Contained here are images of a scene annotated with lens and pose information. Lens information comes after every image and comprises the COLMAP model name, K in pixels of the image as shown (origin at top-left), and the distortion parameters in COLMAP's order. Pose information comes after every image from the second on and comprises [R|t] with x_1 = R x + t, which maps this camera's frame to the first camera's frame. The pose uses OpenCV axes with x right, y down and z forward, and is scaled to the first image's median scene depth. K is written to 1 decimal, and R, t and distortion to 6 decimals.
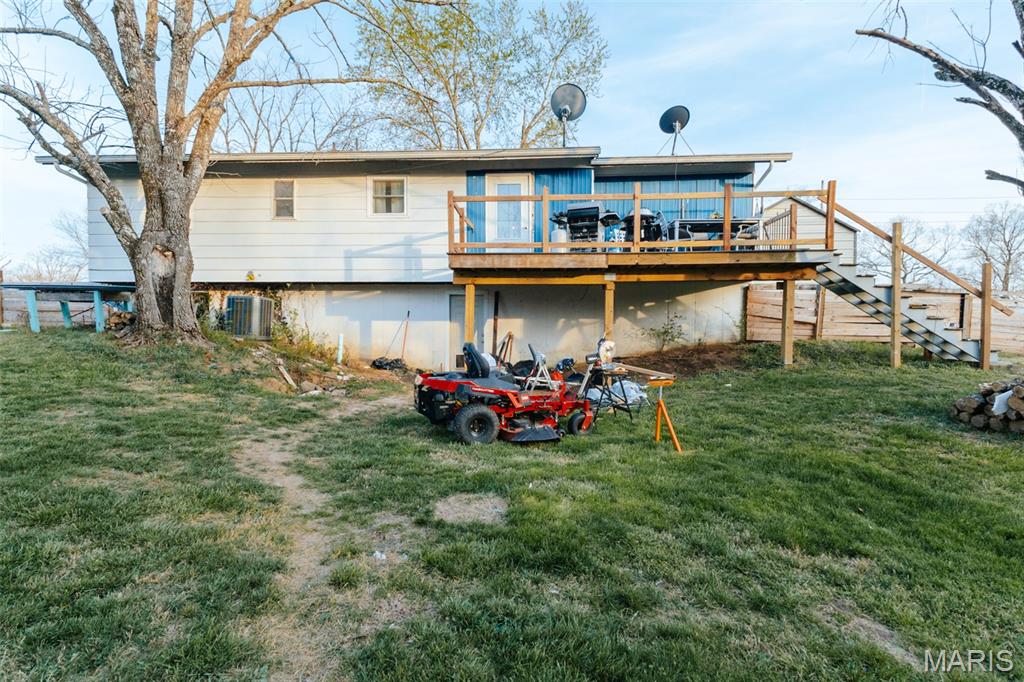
lens RADIAL K [[480.9, 0, 511.2], [0, 480.9, 347.0], [0, 0, 1]] dist [0.028752, -0.014487]
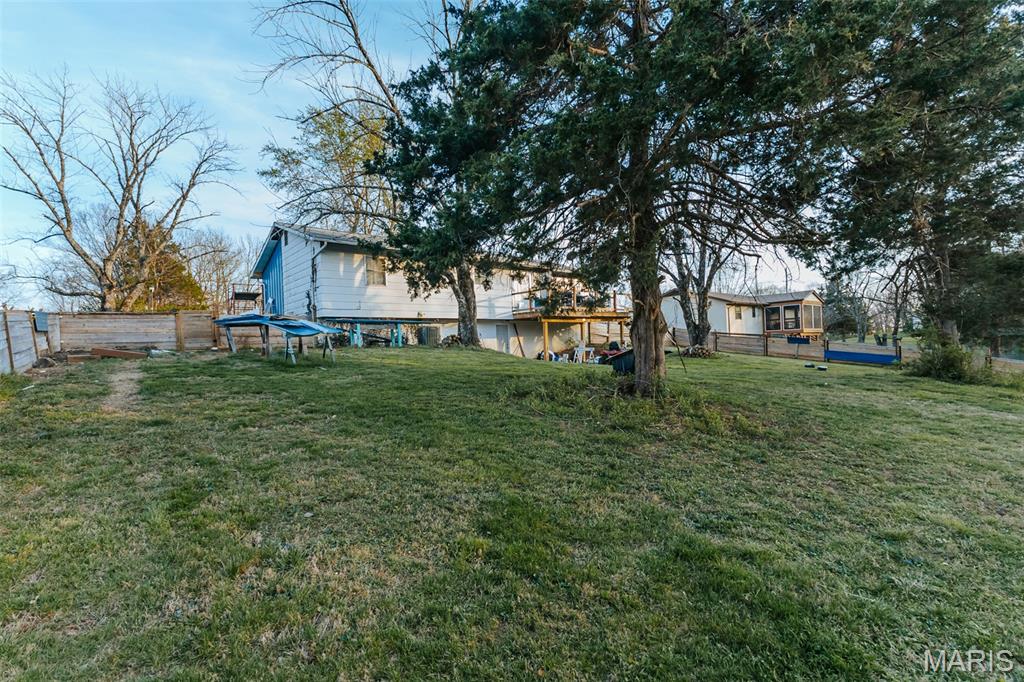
lens RADIAL K [[480.9, 0, 511.2], [0, 480.9, 347.0], [0, 0, 1]] dist [0.028752, -0.014487]
pose [[0.696221, -0.032338, 0.717099, -1.926208], [0.066335, 0.997608, -0.019416, 0.030988], [-0.714756, 0.061086, 0.696701, -0.550231]]
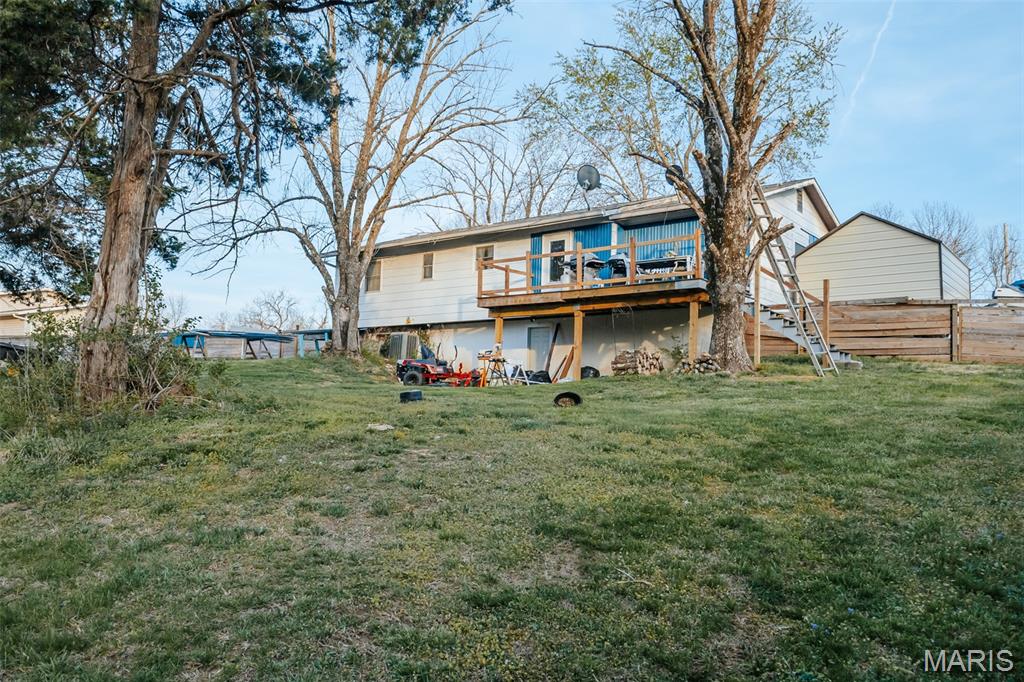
lens RADIAL K [[837.0, 0, 512.0], [0, 837.0, 341.0], [0, 0, 1]] dist [0.000204, -0.000242]
pose [[0.819464, -0.032439, -0.572212, 1.391626], [-0.041209, 0.992478, -0.115280, 0.230219], [0.571647, 0.118048, 0.811963, -1.023323]]
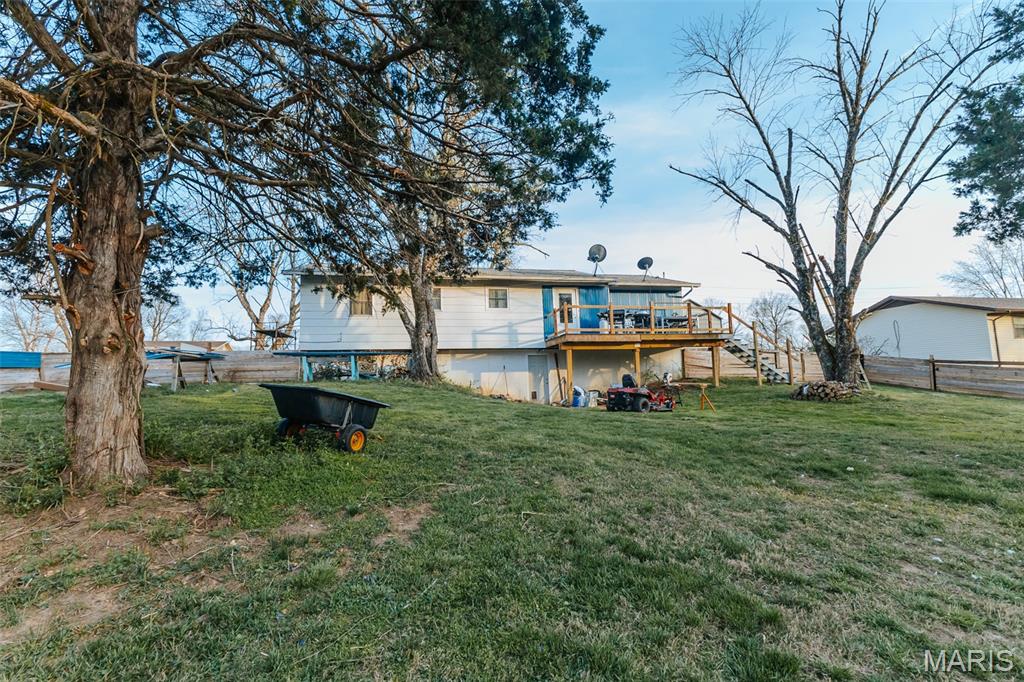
lens RADIAL K [[480.9, 0, 511.2], [0, 480.9, 347.0], [0, 0, 1]] dist [0.028752, -0.014487]
pose [[0.955984, -0.007440, 0.293323, -0.846213], [0.045298, 0.991436, -0.122483, 0.077428], [-0.289900, 0.130379, 0.948135, -0.704024]]
